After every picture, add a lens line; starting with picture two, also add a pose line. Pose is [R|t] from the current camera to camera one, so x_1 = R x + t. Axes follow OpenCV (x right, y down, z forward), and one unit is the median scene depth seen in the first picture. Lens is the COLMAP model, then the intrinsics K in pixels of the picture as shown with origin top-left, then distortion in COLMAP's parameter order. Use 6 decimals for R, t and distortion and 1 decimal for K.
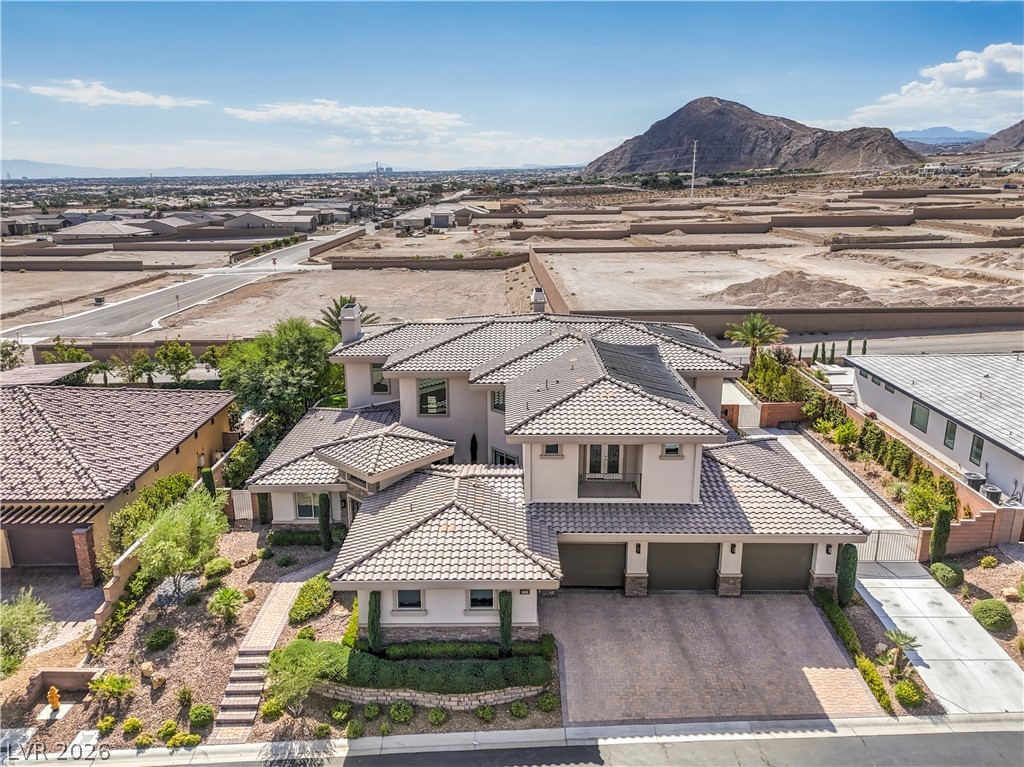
lens RADIAL K [[754.3, 0, 498.1], [0, 754.3, 385.8], [0, 0, 1]] dist [0.087484, -0.079152]
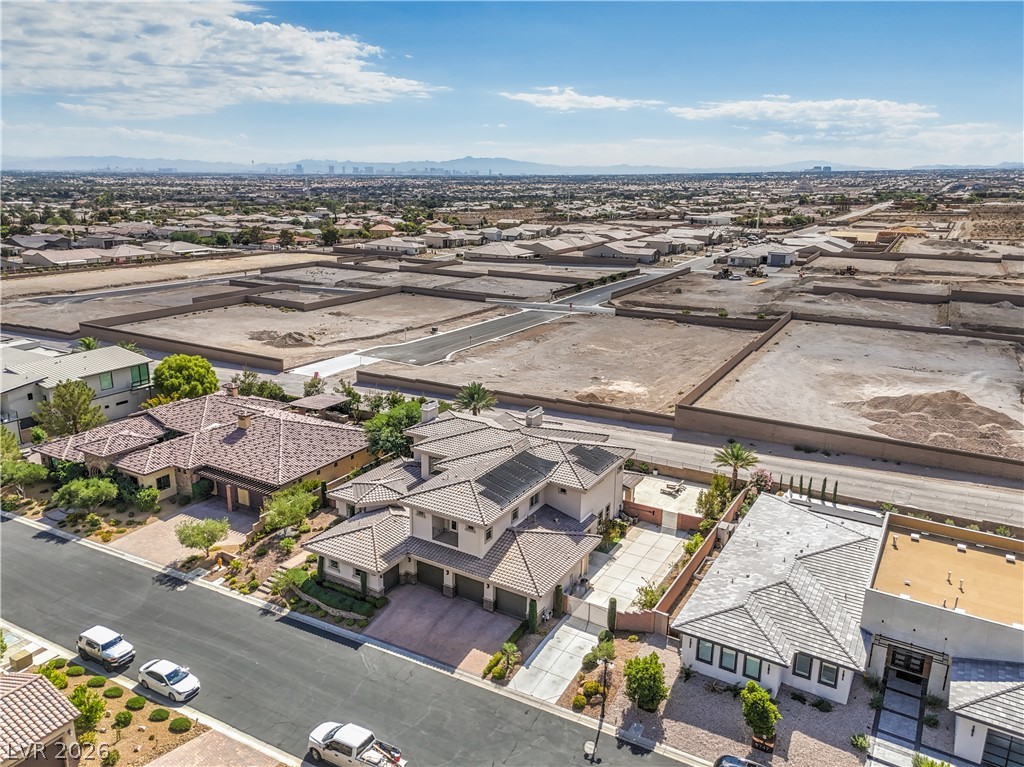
lens RADIAL K [[754.3, 0, 498.1], [0, 754.3, 385.8], [0, 0, 1]] dist [0.087484, -0.079152]
pose [[0.854959, 0.156344, -0.494572, 0.178940], [-0.151801, 0.987163, 0.049645, -0.057248], [0.495985, 0.032632, 0.867718, -0.098707]]
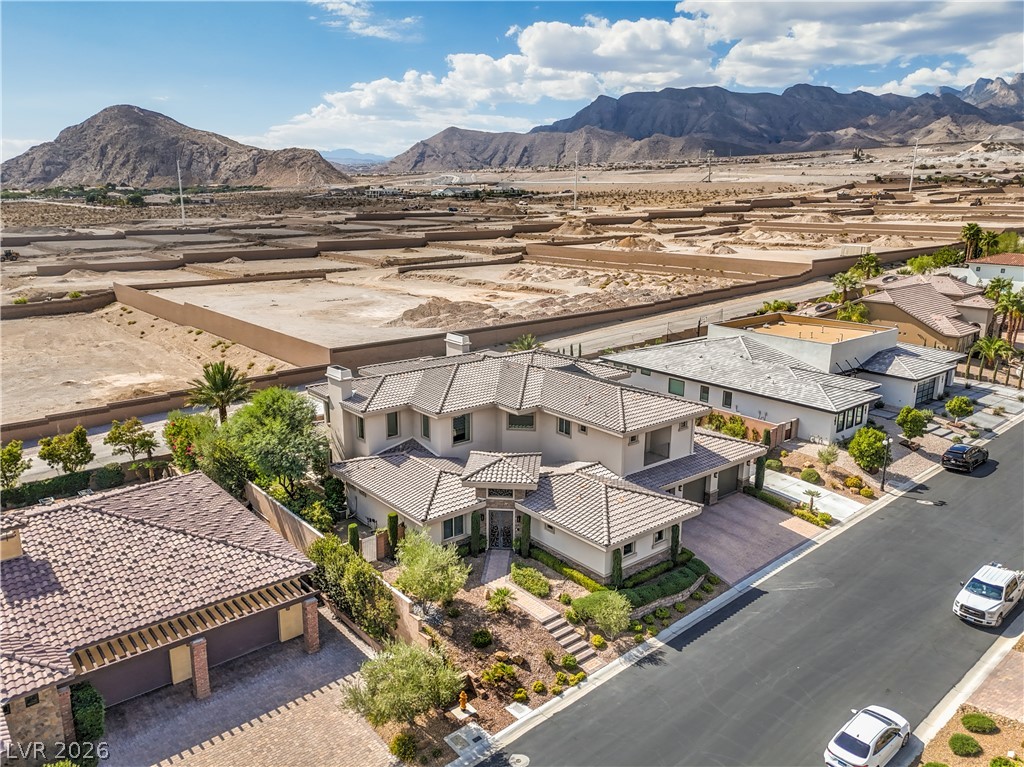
lens RADIAL K [[772.1, 0, 512.0], [0, 772.1, 383.5], [0, 0, 1]] dist [0.071511, -0.072122]
pose [[0.767380, -0.150815, 0.623204, -0.161056], [0.166393, 0.985487, 0.033600, -0.017680], [-0.619227, 0.077913, 0.781337, -0.011136]]
